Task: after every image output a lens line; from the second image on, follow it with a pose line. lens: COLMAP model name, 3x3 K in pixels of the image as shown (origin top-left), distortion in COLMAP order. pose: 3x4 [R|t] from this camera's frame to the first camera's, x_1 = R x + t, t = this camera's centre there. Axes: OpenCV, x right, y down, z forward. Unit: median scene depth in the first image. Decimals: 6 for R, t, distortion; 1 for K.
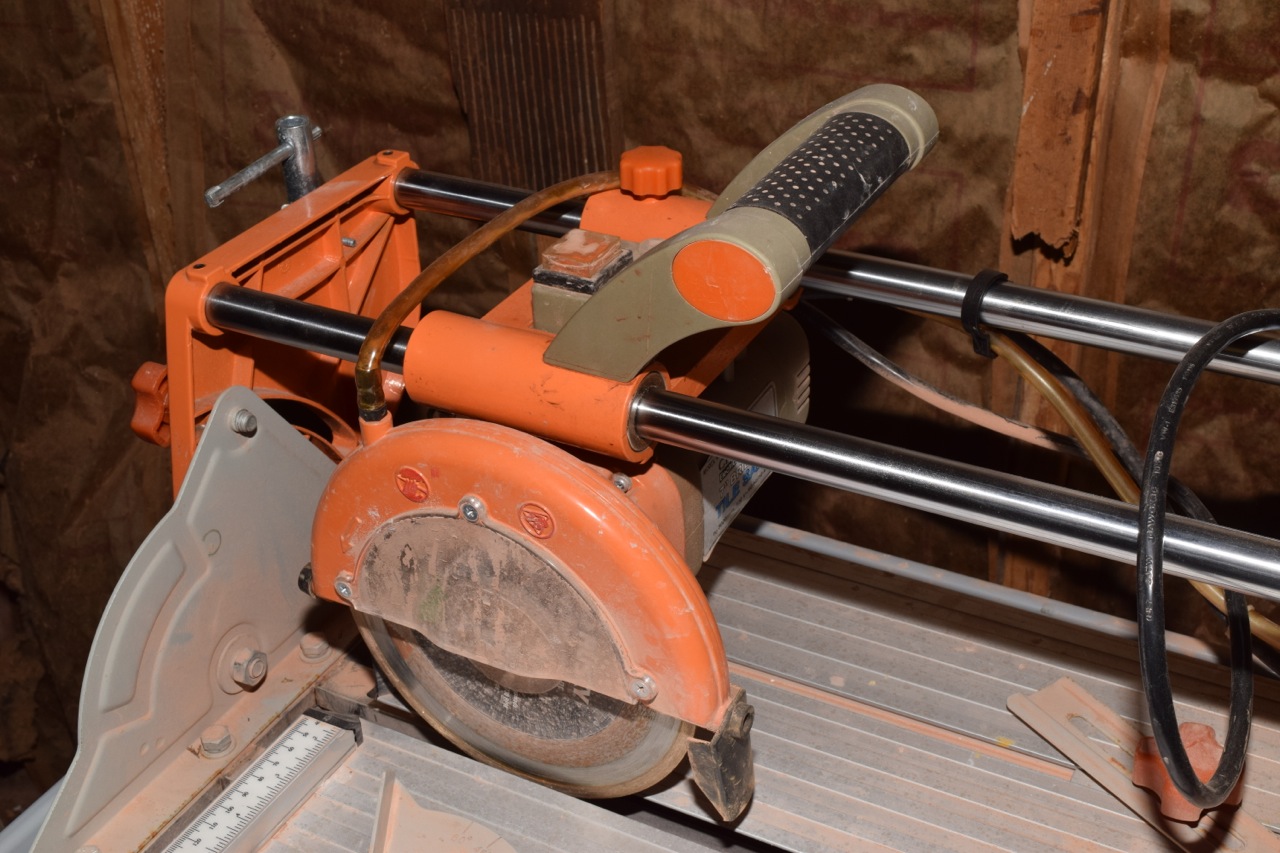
lens RADIAL K [[1626.5, 0, 640.0], [0, 1626.5, 426.5], [0, 0, 1]] dist [-0.040820, -0.011560]
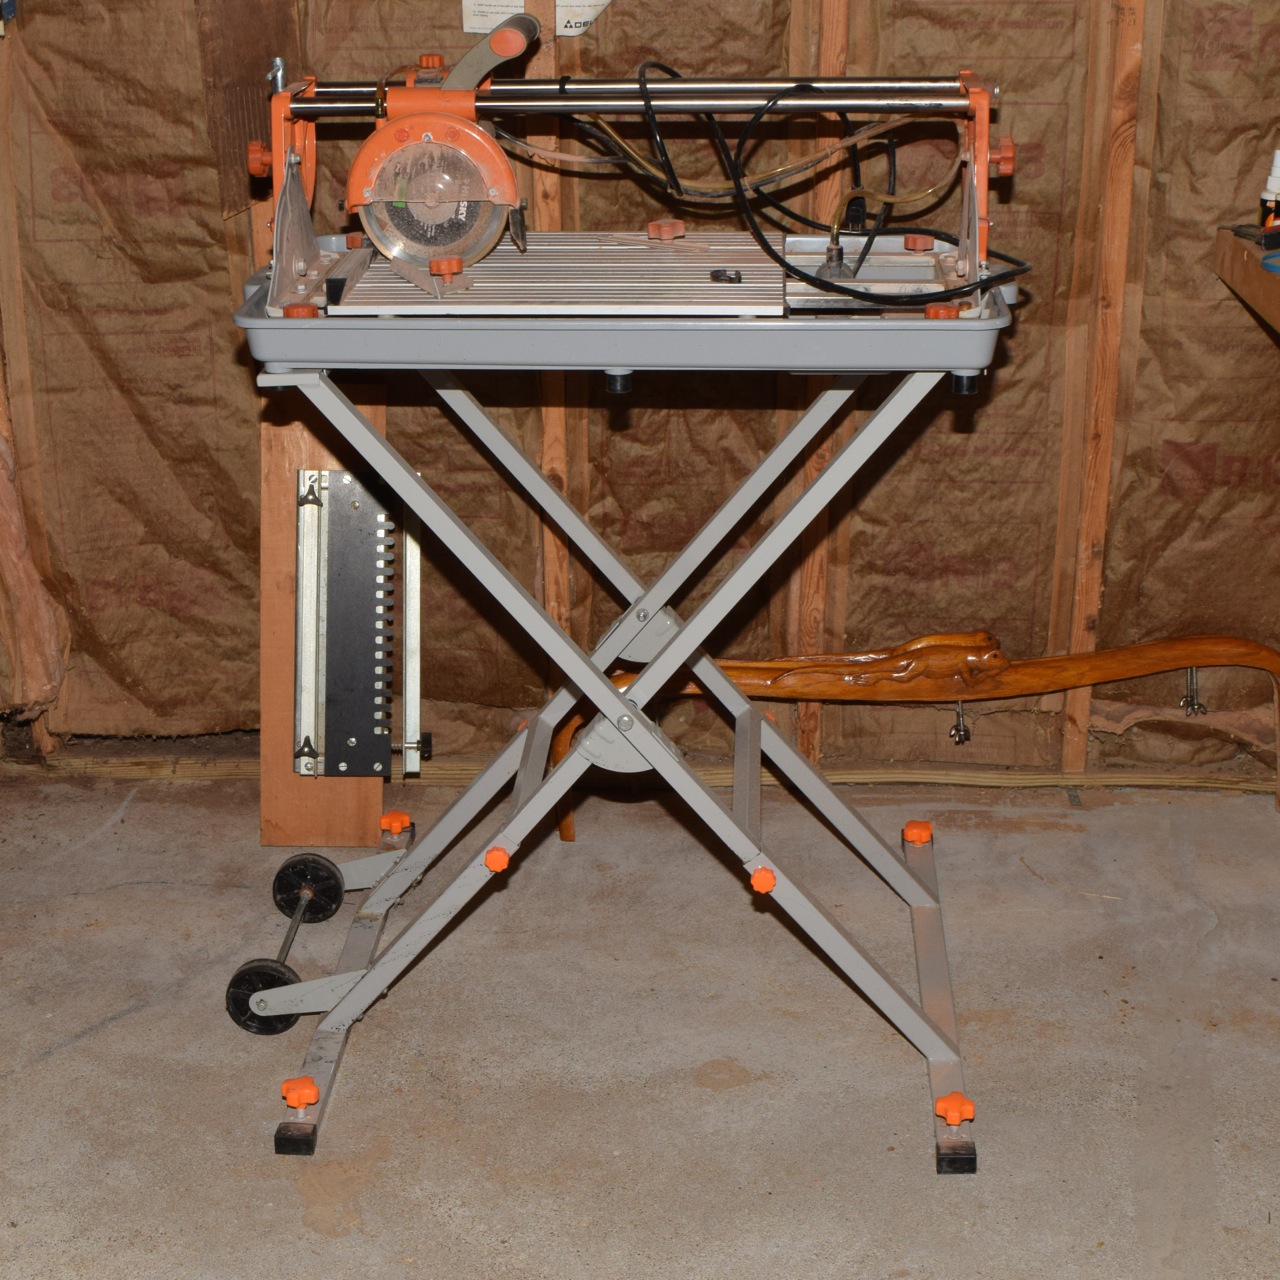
lens RADIAL K [[2175.0, 0, 610.7], [0, 2175.0, 646.7], [0, 0, 1]] dist [-0.053174, -0.029838]
pose [[0.910683, -0.131248, 0.391701, -0.838296], [0.202634, 0.968205, -0.146695, 0.911877], [-0.359994, 0.212964, 0.908323, -1.425822]]
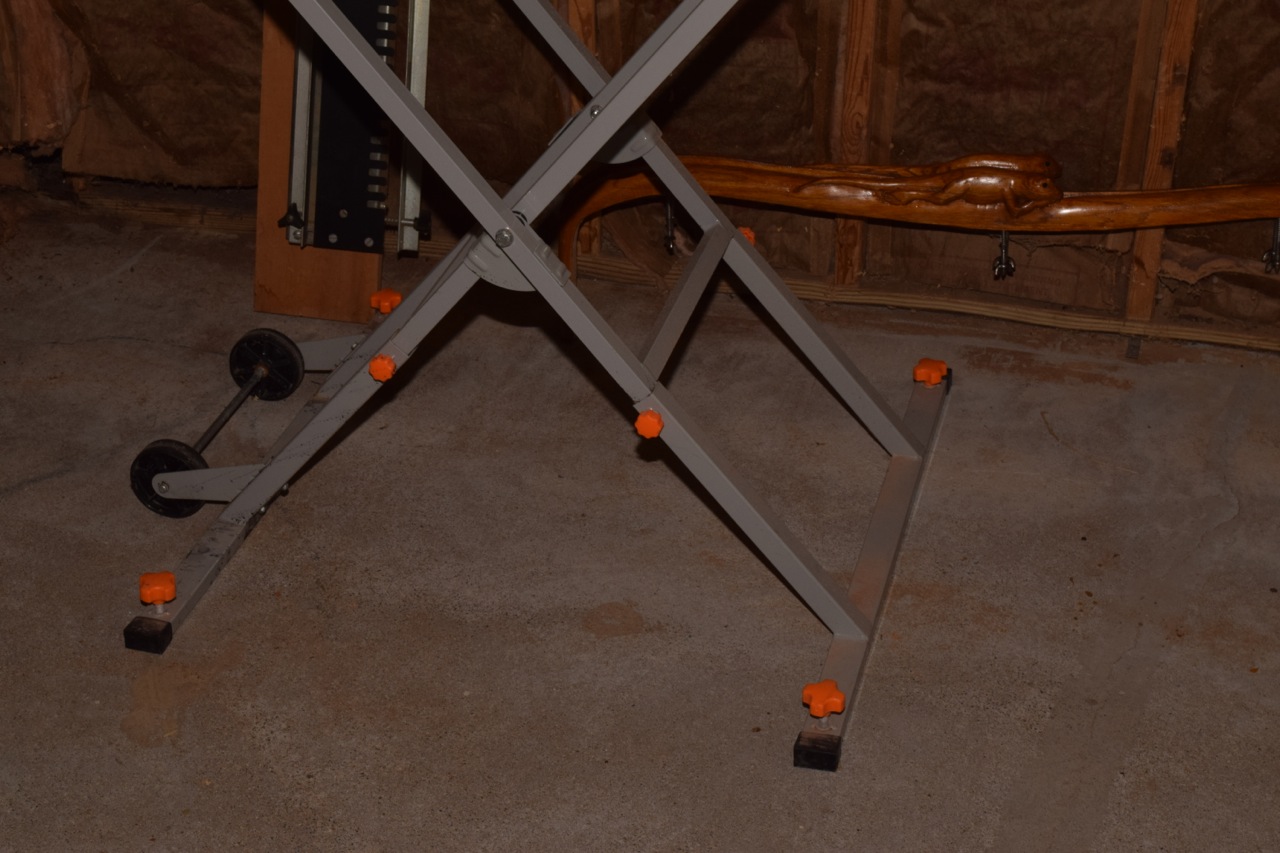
lens RADIAL K [[2101.1, 0, 640.0], [0, 2101.1, 426.5], [0, 0, 1]] dist [0.005663, 0.028209]
pose [[0.974779, -0.088233, 0.204988, -0.232604], [0.091494, 0.995785, -0.006468, 0.859548], [-0.203553, 0.025060, 0.978743, -1.313726]]
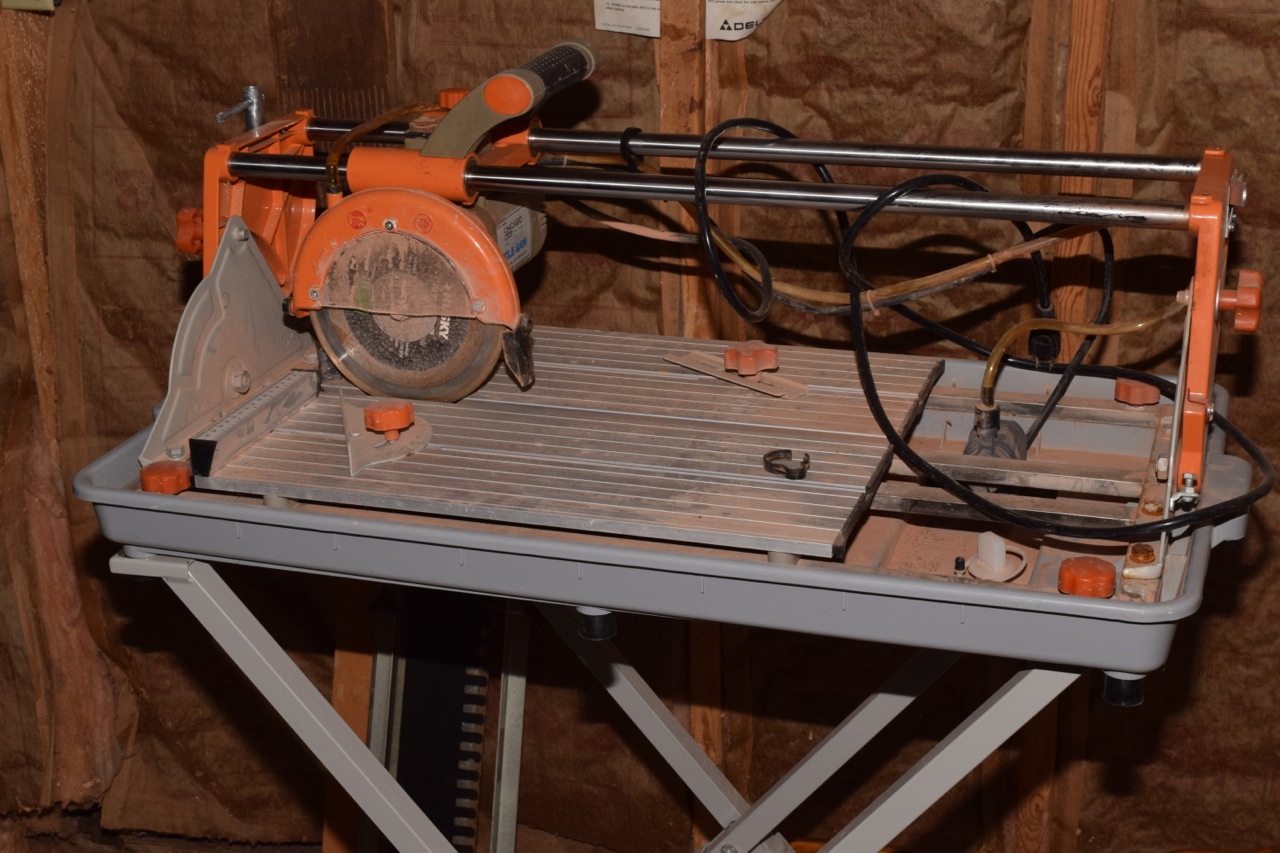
lens RADIAL K [[2005.3, 0, 640.0], [0, 2005.3, 426.5], [0, 0, 1]] dist [0.003339, -0.006704]
pose [[0.984022, -0.050232, 0.170816, -0.137375], [0.083676, 0.977299, -0.194639, 0.473255], [-0.157161, 0.205822, 0.965887, -0.833616]]
